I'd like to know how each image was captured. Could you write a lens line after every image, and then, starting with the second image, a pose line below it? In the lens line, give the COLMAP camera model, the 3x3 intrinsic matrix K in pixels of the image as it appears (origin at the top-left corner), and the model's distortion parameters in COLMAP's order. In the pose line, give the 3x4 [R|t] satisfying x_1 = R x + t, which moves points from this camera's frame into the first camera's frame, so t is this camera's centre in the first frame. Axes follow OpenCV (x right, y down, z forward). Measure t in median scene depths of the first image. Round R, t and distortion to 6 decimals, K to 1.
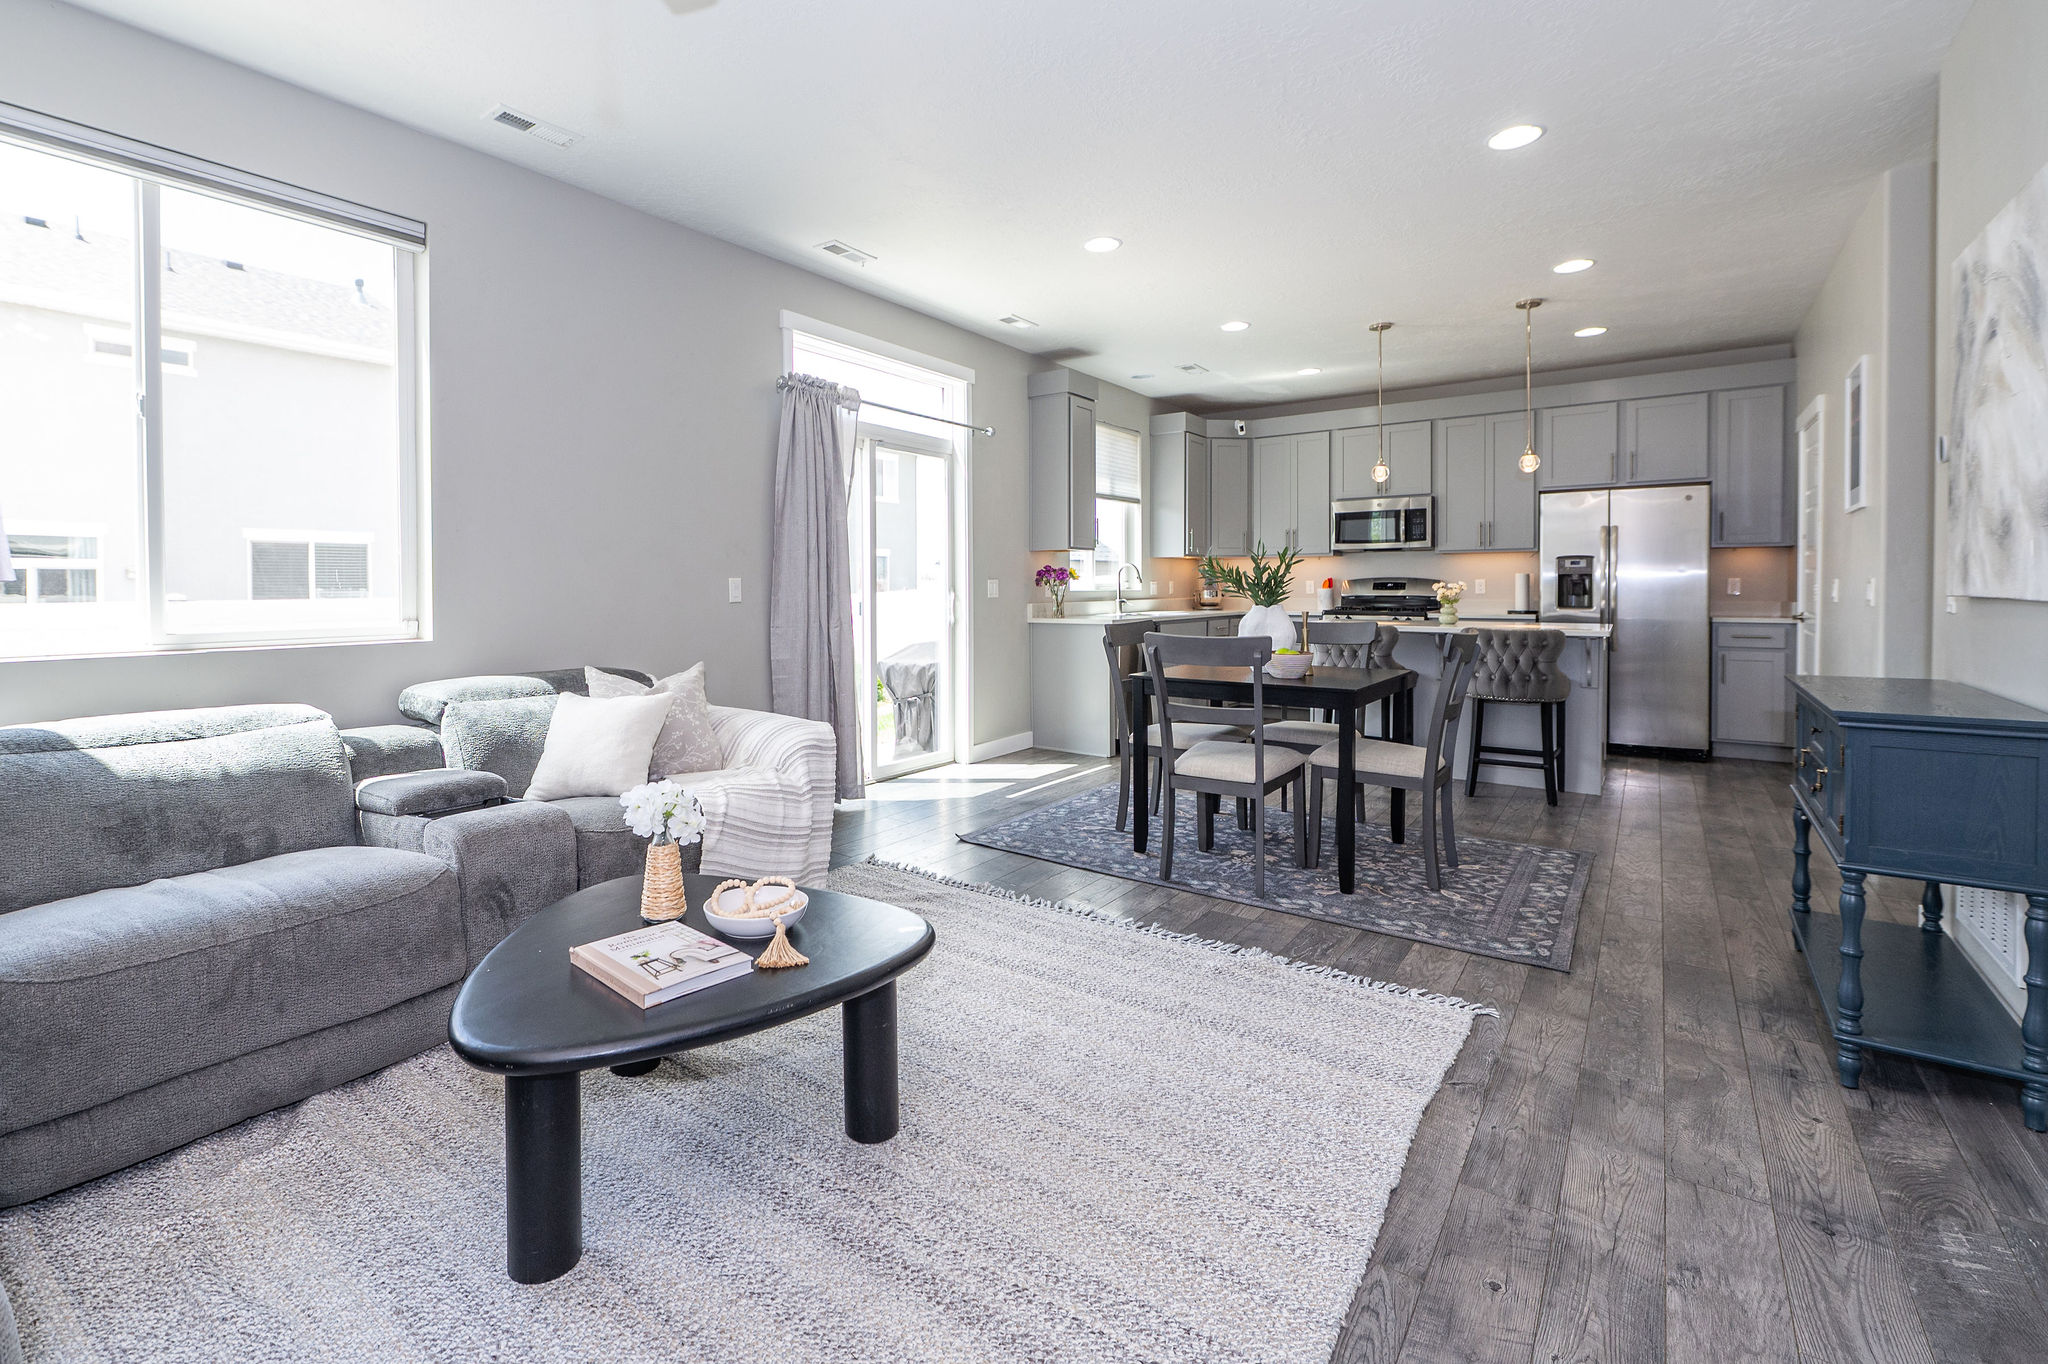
lens RADIAL K [[894.6, 0, 920.4], [0, 894.6, 602.4], [0, 0, 1]] dist [-0.010484, -0.002614]
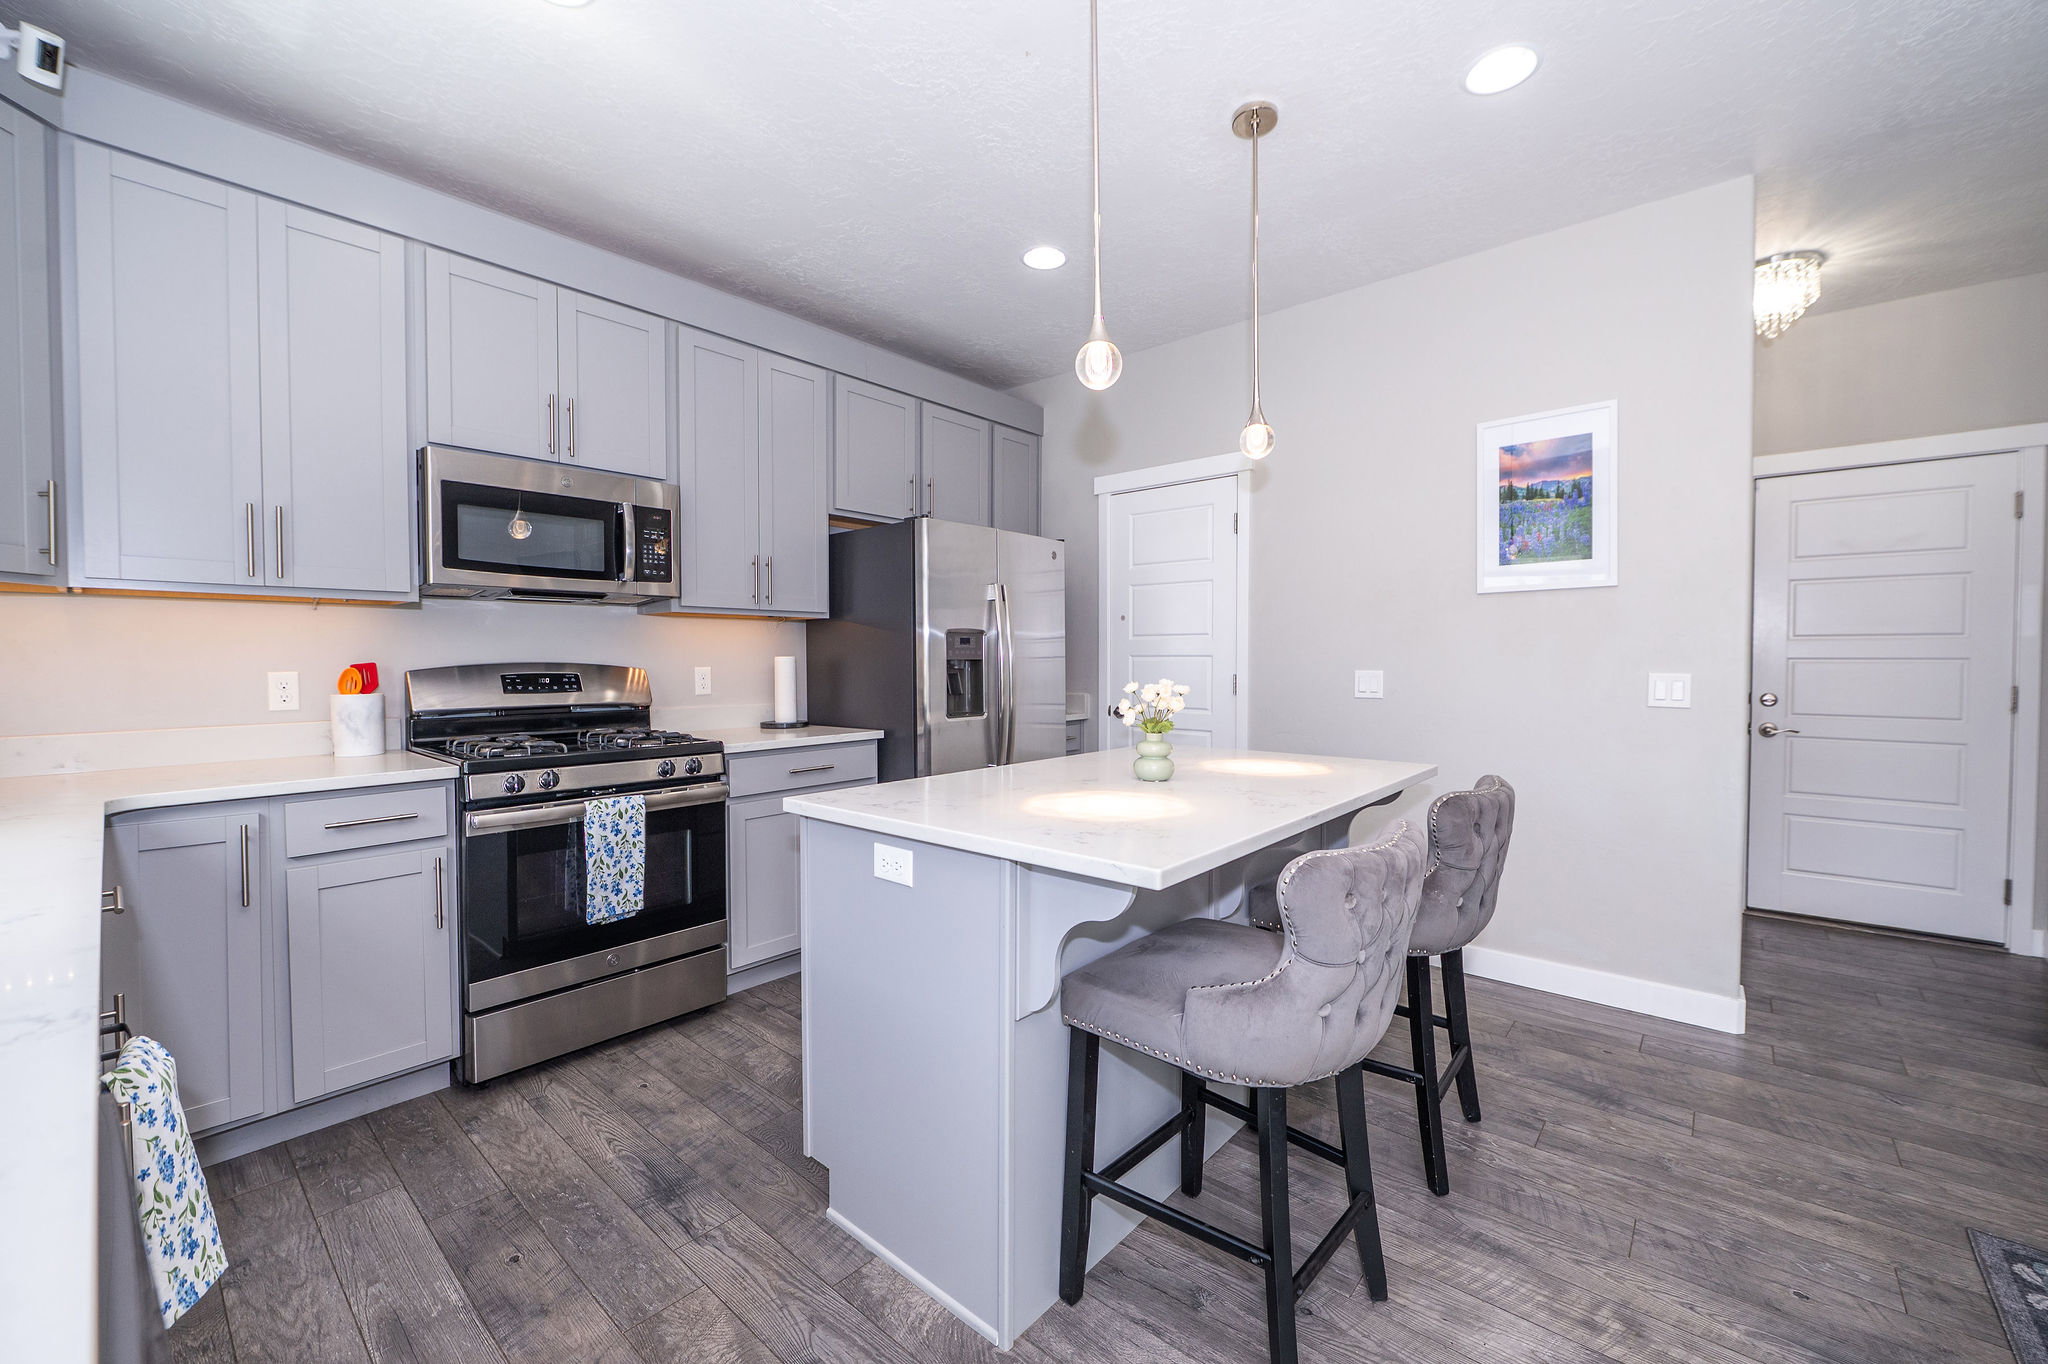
lens RADIAL K [[807.9, 0, 1039.2], [0, 807.9, 689.9], [0, 0, 1]] dist [-0.009931, -0.000700]
pose [[0.024658, -0.037293, 0.999000, 0.196499], [0.017439, 0.999168, 0.036869, -0.032614], [-0.999544, 0.016513, 0.025288, 0.984112]]
